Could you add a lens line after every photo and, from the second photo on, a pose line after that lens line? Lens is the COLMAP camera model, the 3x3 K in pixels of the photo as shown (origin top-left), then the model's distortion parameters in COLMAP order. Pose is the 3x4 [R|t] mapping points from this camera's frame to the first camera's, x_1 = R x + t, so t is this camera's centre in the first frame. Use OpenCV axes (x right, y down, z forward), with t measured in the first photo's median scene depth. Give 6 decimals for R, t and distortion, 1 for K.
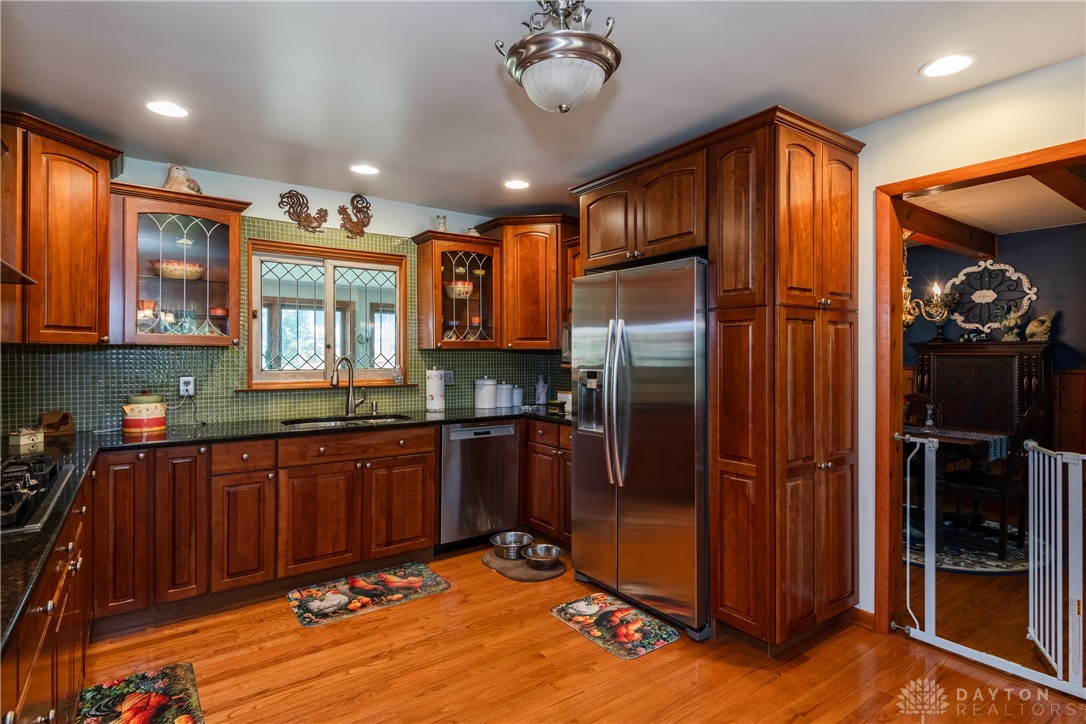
lens RADIAL K [[559.8, 0, 542.2], [0, 559.8, 351.6], [0, 0, 1]] dist [0.034574, -0.021057]
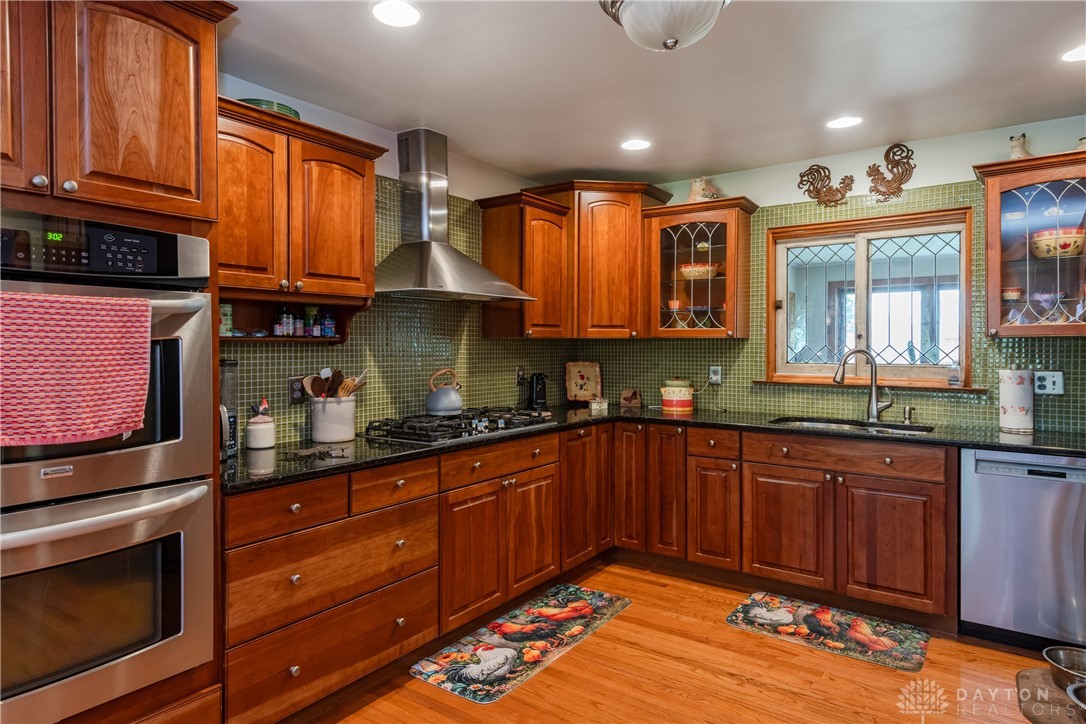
lens RADIAL K [[648.2, 0, 542.0], [0, 648.2, 345.4], [0, 0, 1]] dist [0.034047, -0.001198]
pose [[0.324247, -0.001638, -0.945971, 0.482768], [0.004538, 0.999990, -0.000176, 0.002579], [0.945962, -0.004236, 0.324251, 0.286224]]
